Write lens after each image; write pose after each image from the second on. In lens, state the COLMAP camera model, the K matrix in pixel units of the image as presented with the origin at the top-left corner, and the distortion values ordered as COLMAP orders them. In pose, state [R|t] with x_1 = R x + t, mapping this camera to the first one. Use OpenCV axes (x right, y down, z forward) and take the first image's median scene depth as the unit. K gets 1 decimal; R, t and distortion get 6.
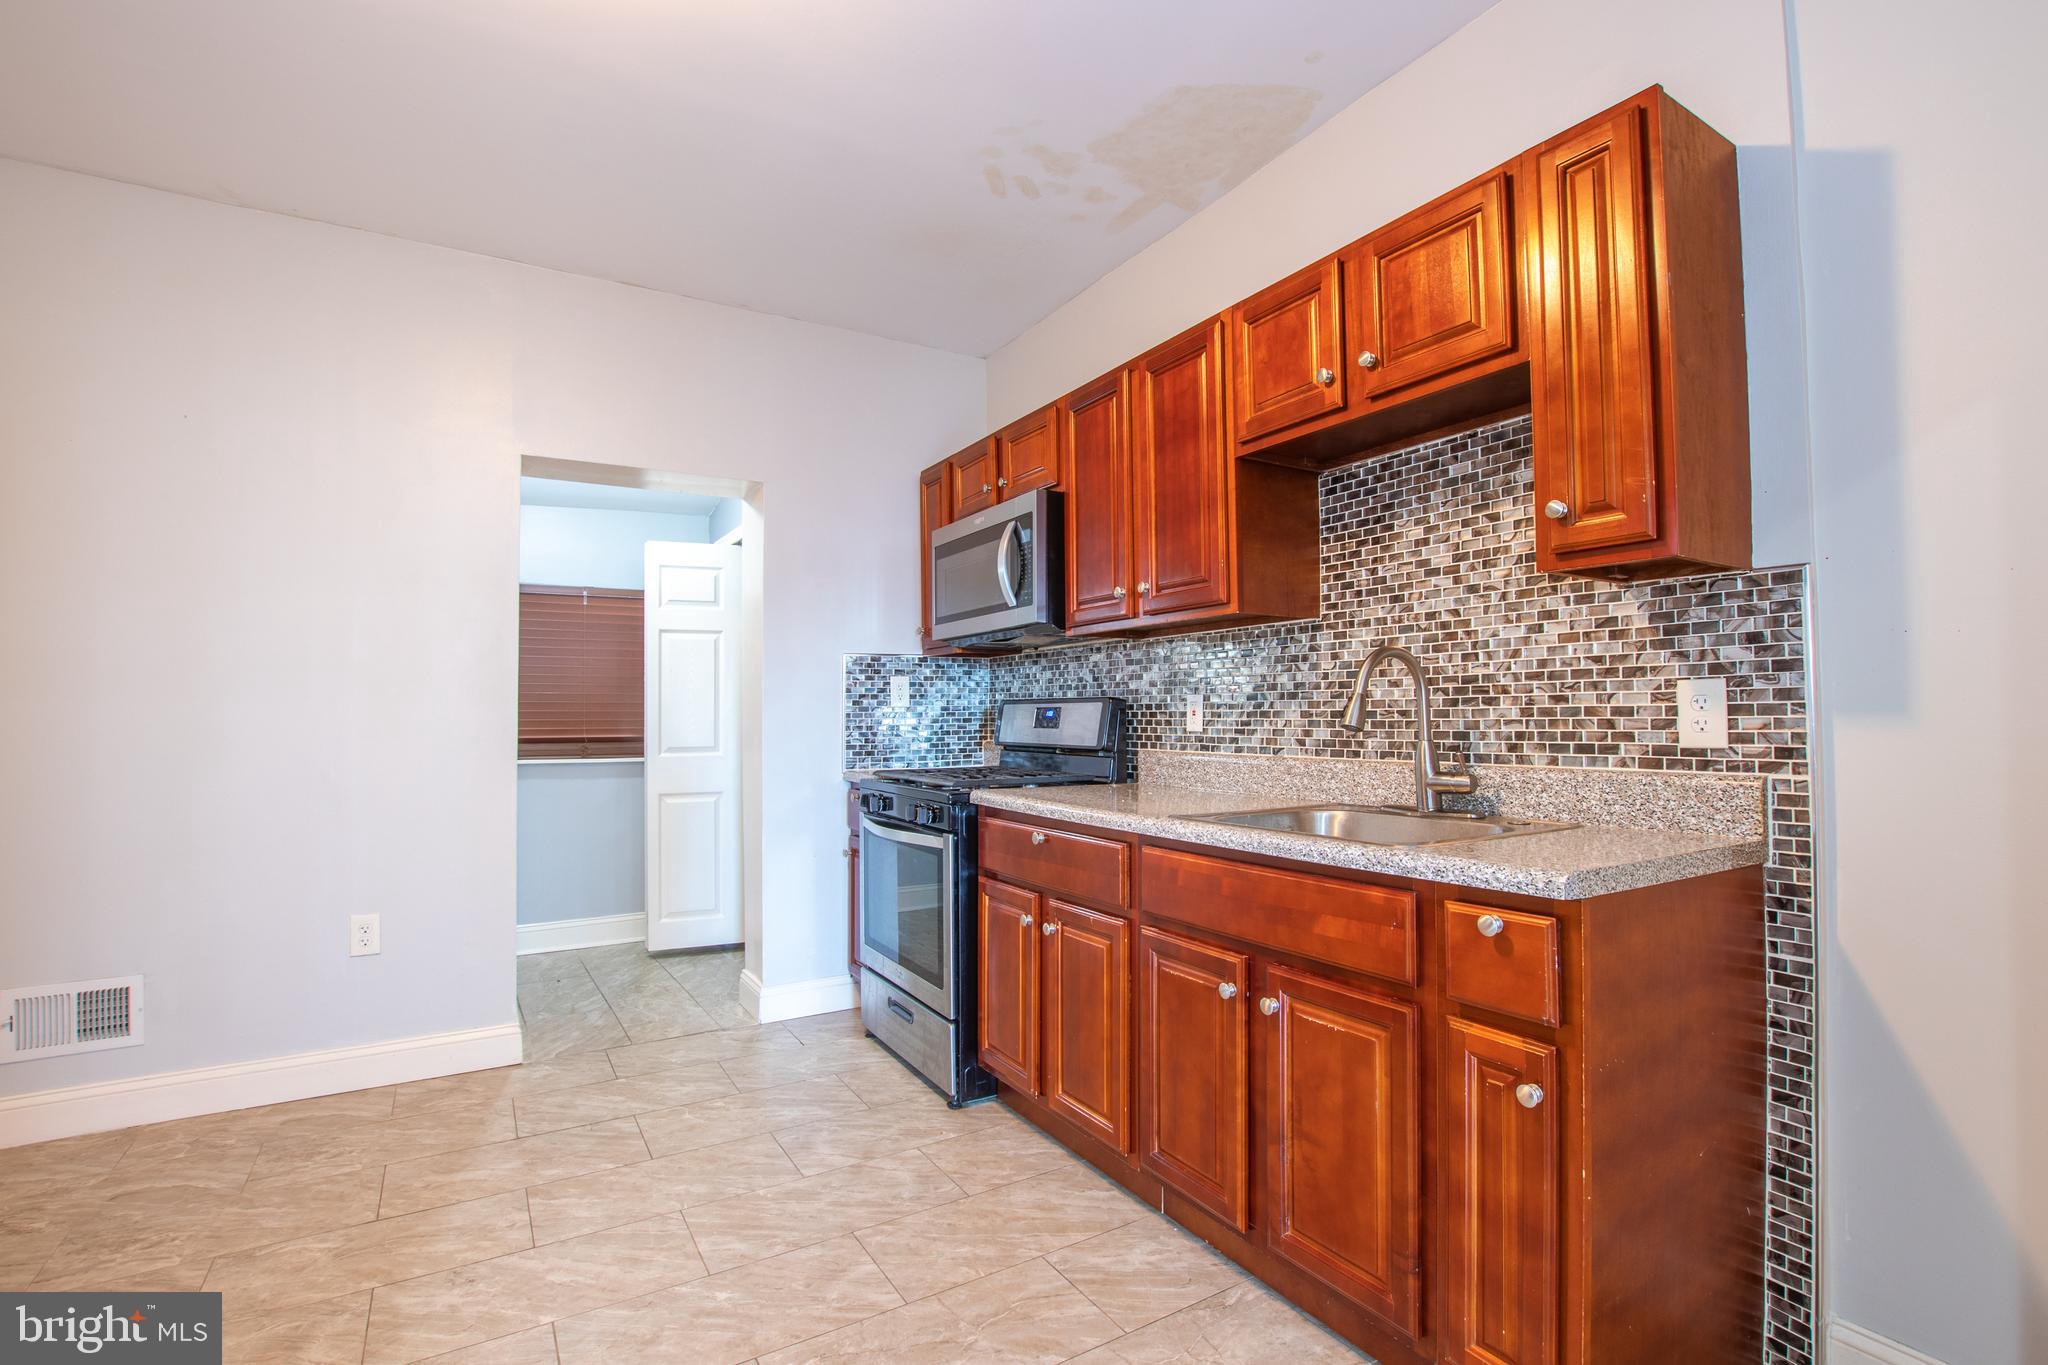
lens RADIAL K [[946.8, 0, 1037.4], [0, 946.8, 700.2], [0, 0, 1]] dist [-0.038316, 0.007566]
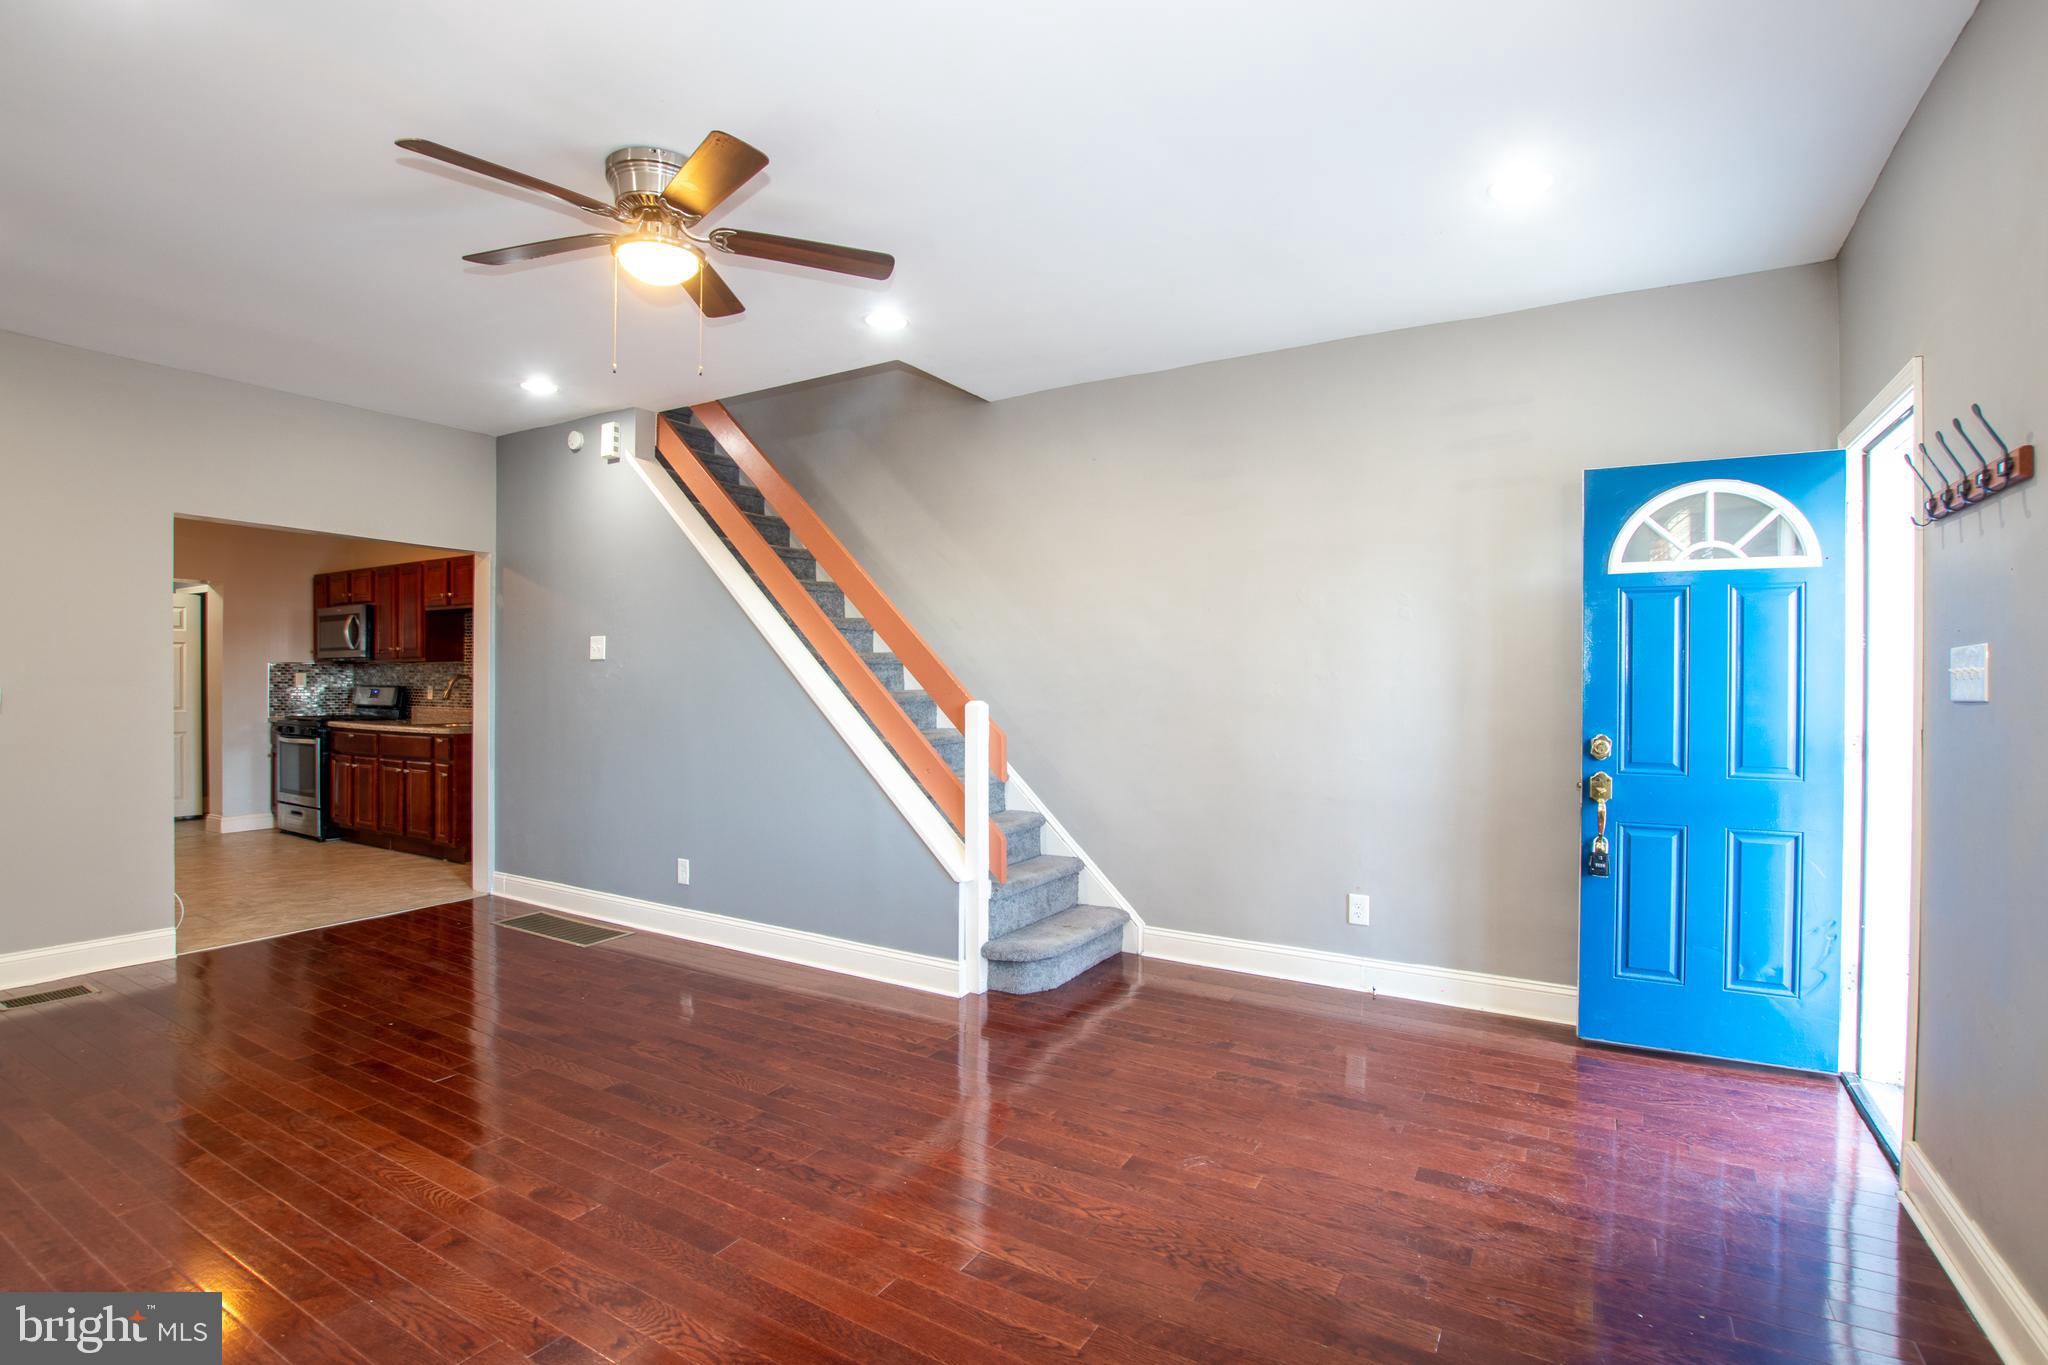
lens RADIAL K [[946.8, 0, 1037.4], [0, 946.8, 700.2], [0, 0, 1]] dist [-0.038316, 0.007566]
pose [[0.881682, 0.008291, 0.471771, 0.350442], [-0.021482, 0.999514, 0.022582, -0.049184], [-0.471354, -0.030045, 0.881432, -1.708435]]
